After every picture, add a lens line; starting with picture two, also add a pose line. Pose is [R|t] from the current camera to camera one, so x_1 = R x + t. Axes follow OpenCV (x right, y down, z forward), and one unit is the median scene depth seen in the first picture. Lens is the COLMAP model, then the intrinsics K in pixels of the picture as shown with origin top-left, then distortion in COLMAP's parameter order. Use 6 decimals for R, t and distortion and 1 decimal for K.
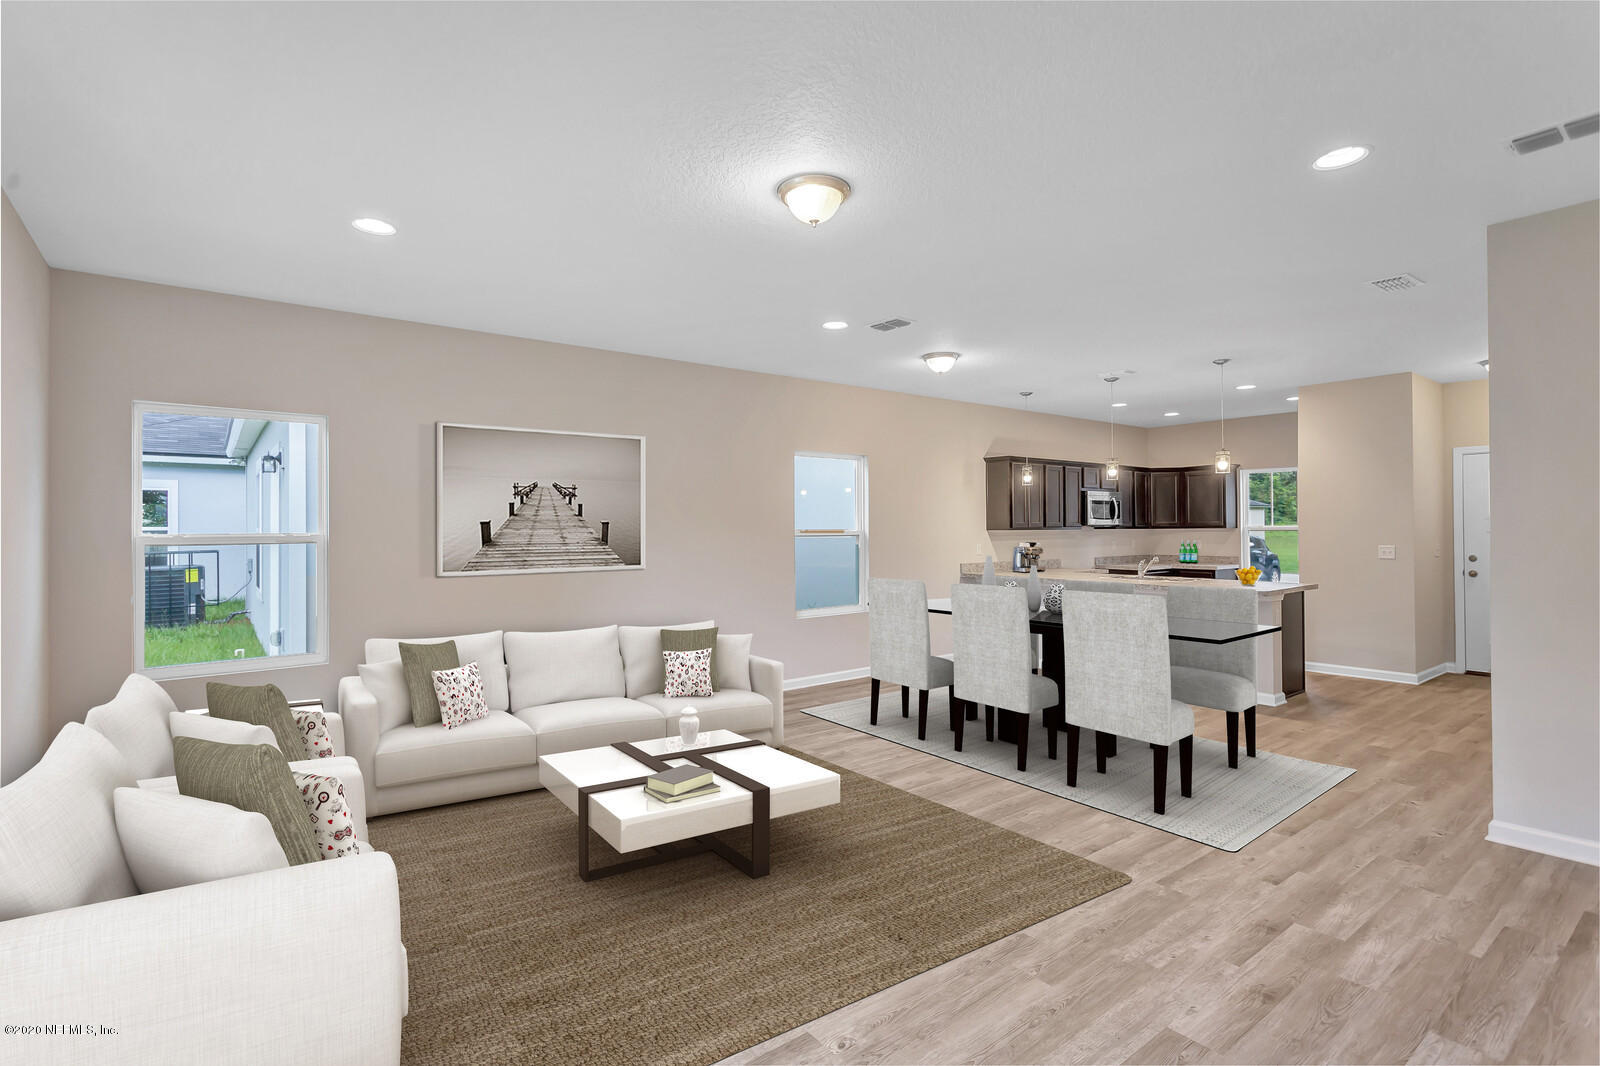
lens RADIAL K [[764.1, 0, 799.7], [0, 764.1, 530.1], [0, 0, 1]] dist [0.009455, 0.000653]
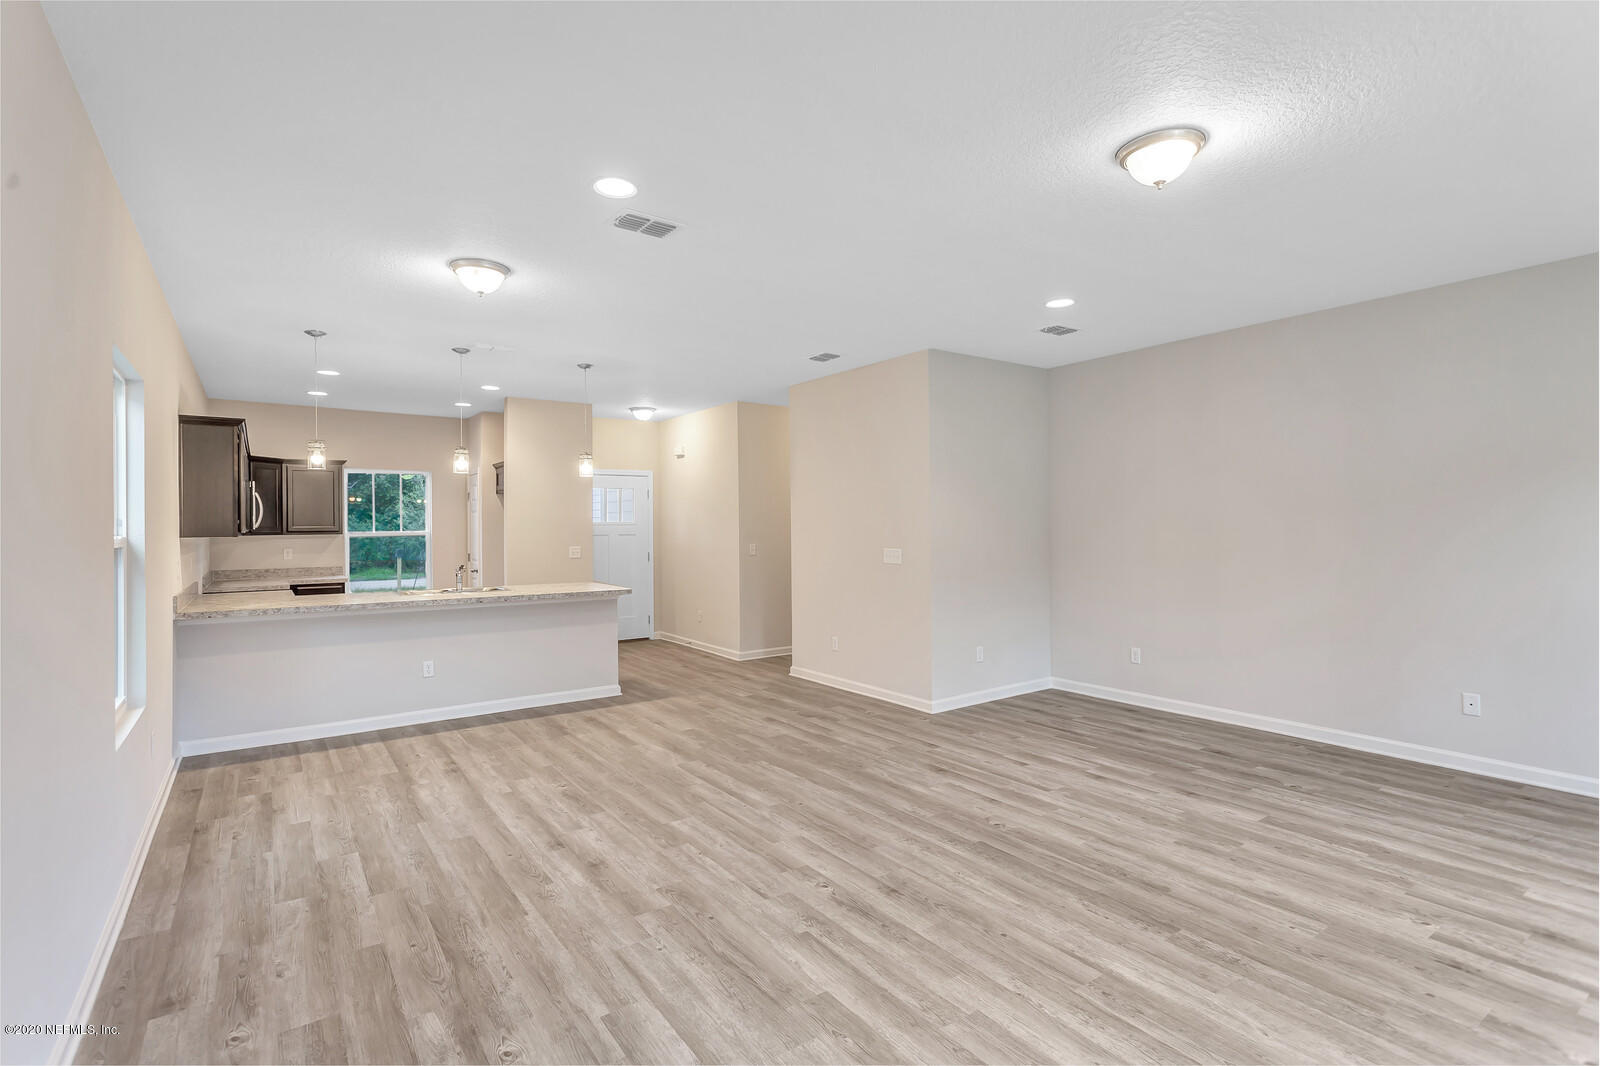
lens RADIAL K [[764.1, 0, 795.8], [0, 764.1, 530.8], [0, 0, 1]] dist [0.009455, 0.000653]
pose [[0.050096, 0.000490, 0.998744, -0.889083], [0.011383, 0.999935, -0.001062, 0.001779], [-0.998680, 0.011422, 0.050087, 1.365350]]
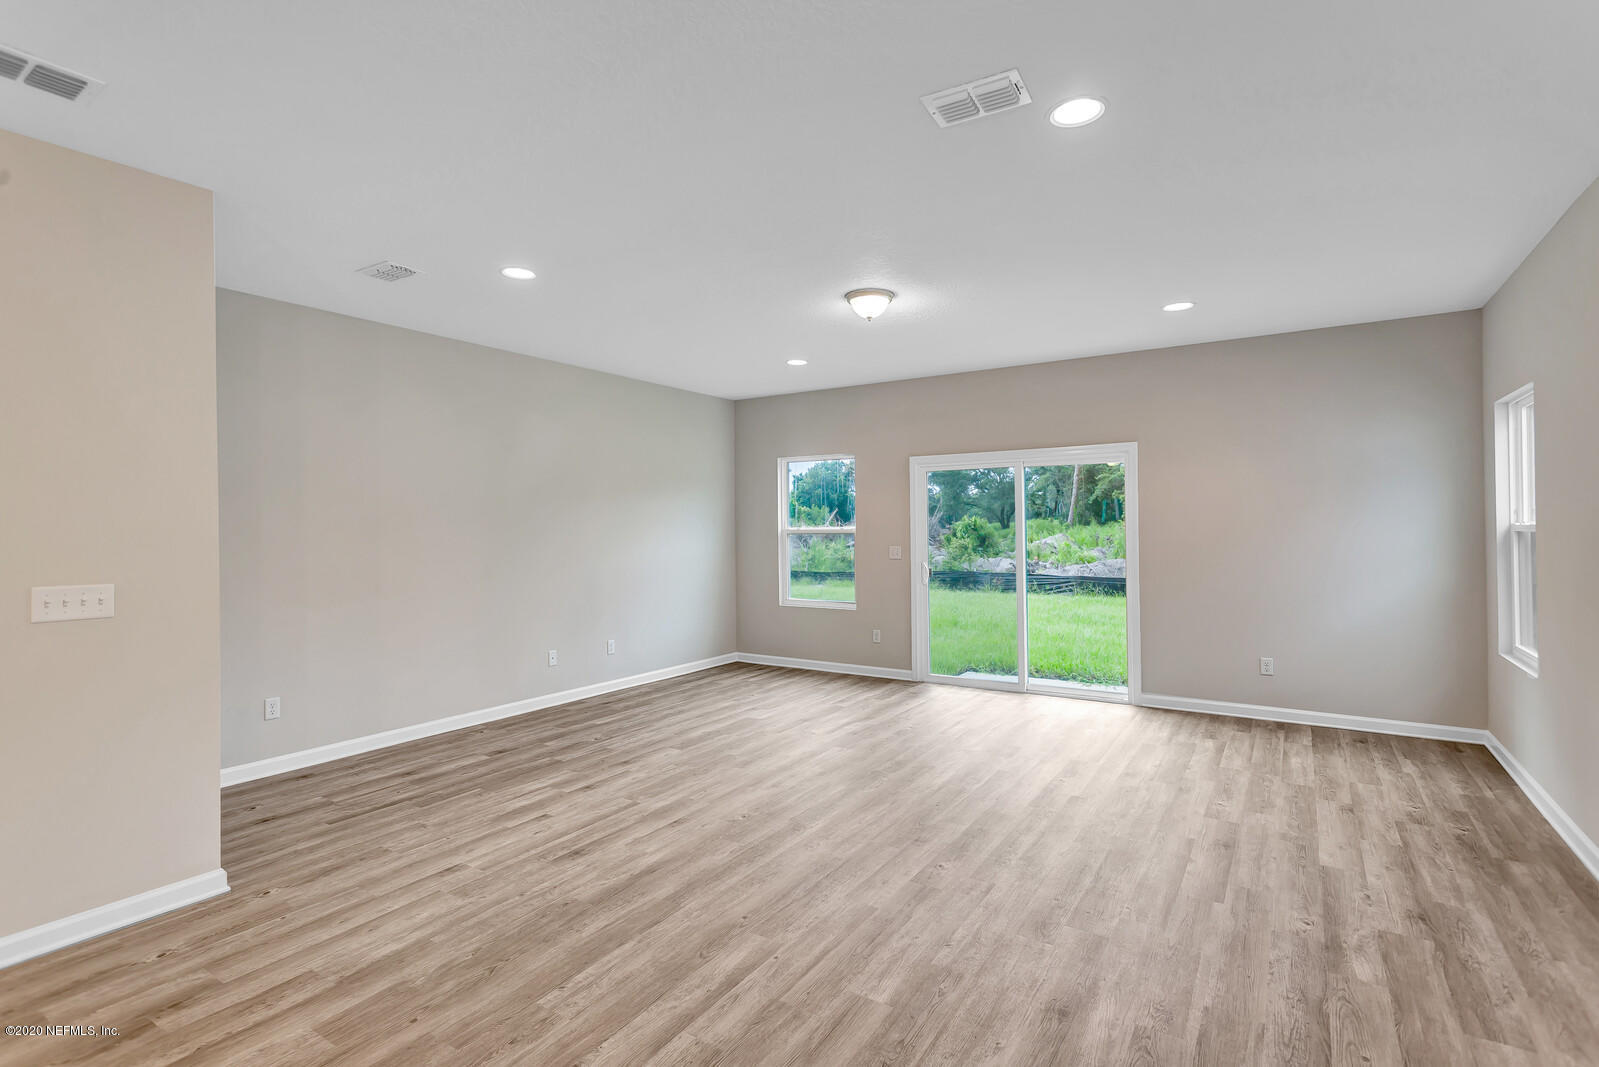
lens RADIAL K [[763.6, 0, 799.5], [0, 763.6, 527.4], [0, 0, 1]] dist [0.009455, 0.000653]
pose [[-0.943860, 0.012080, -0.330125, 0.632383], [0.011857, 0.999926, 0.002689, -0.009287], [0.330133, -0.001376, -0.943933, 2.314364]]
